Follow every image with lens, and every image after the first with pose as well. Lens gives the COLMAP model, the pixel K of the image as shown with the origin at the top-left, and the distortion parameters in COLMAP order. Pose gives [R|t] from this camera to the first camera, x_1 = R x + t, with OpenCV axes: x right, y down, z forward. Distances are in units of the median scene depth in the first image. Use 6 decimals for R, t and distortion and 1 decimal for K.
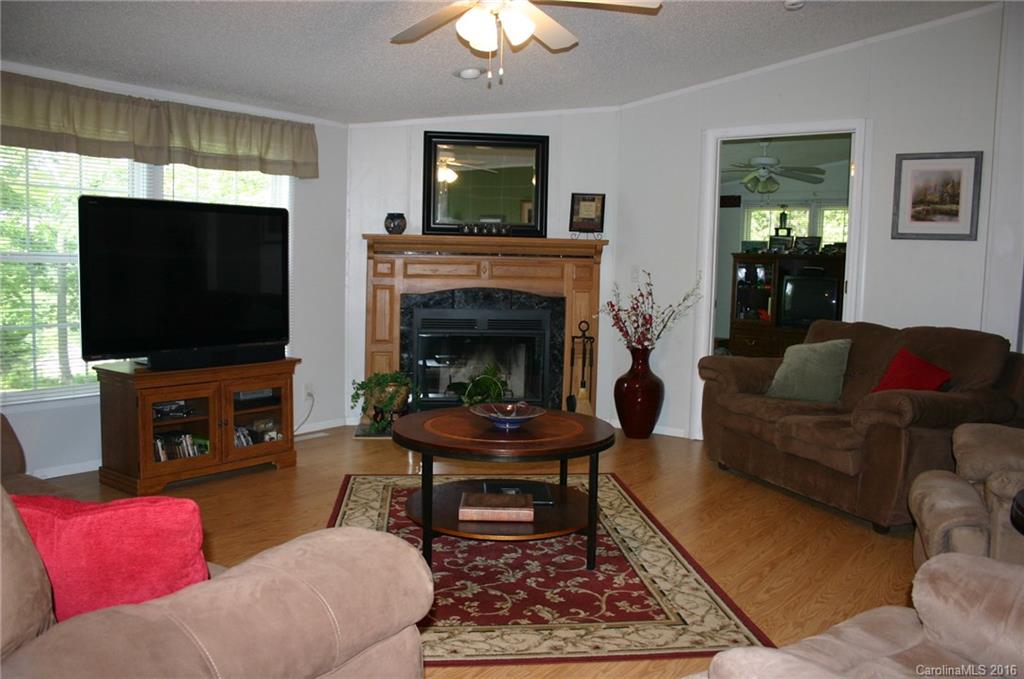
lens RADIAL K [[835.5, 0, 508.5], [0, 835.5, 338.4], [0, 0, 1]] dist [-0.117977, 0.074415]
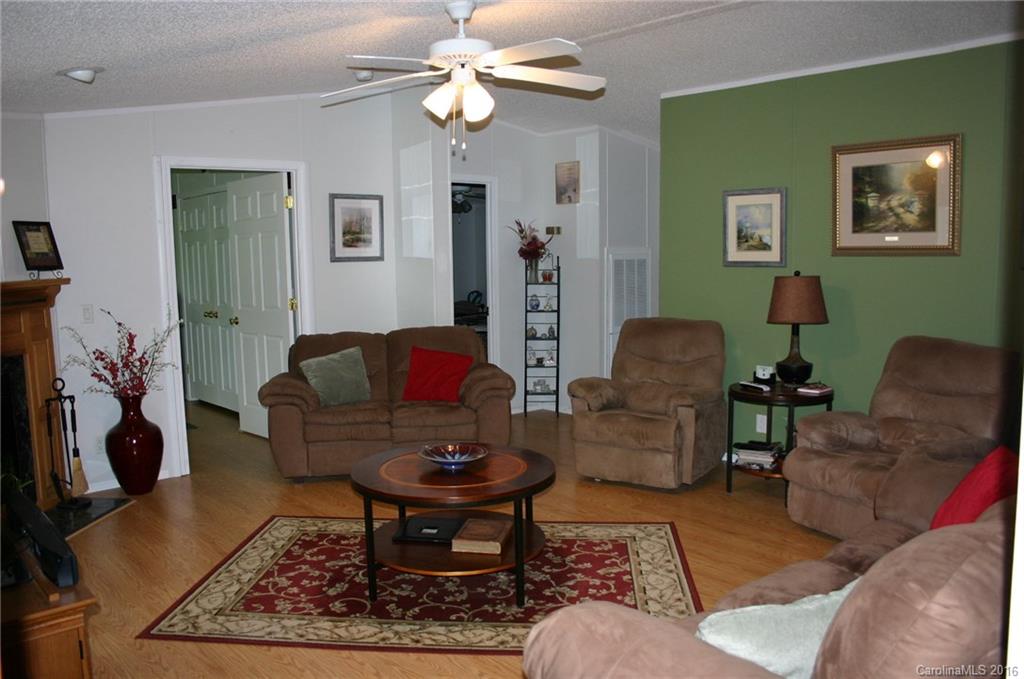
lens RADIAL K [[835.5, 0, 509.9], [0, 835.5, 342.6], [0, 0, 1]] dist [-0.117977, 0.074415]
pose [[0.200251, -0.144190, 0.969076, -0.917621], [0.108226, 0.986313, 0.124390, -0.165608], [-0.973749, 0.079971, 0.213115, 0.612726]]
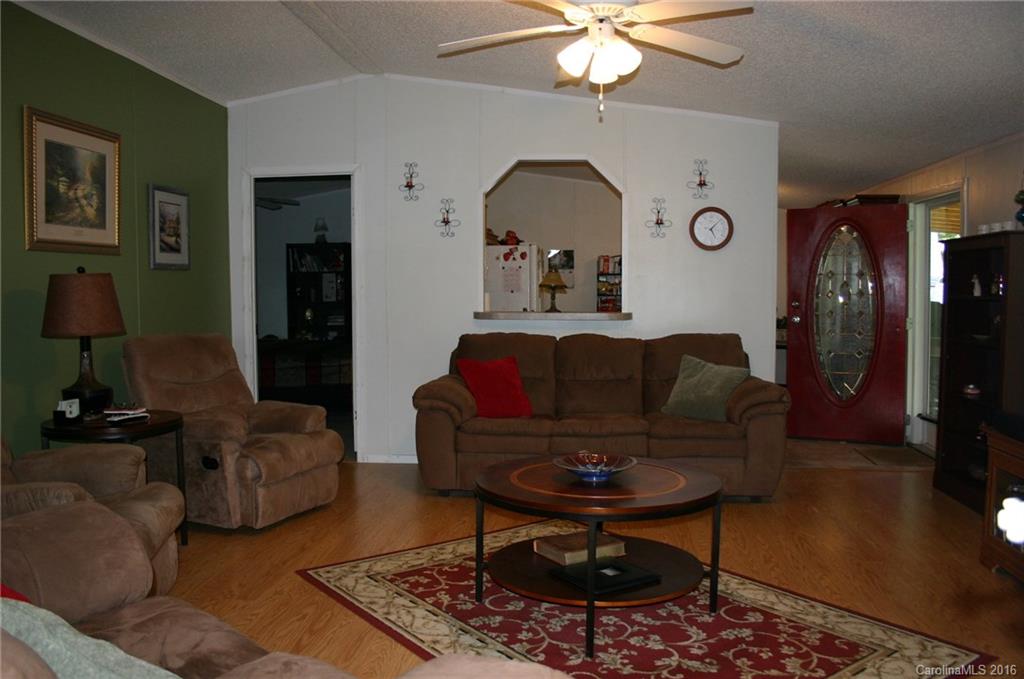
lens RADIAL K [[835.5, 0, 508.7], [0, 835.5, 340.5], [0, 0, 1]] dist [-0.117977, 0.074415]
pose [[-0.861200, 0.004793, -0.508243, 0.481310], [-0.066358, 0.990336, 0.121782, -0.132284], [0.503915, 0.138605, -0.852560, 1.528106]]
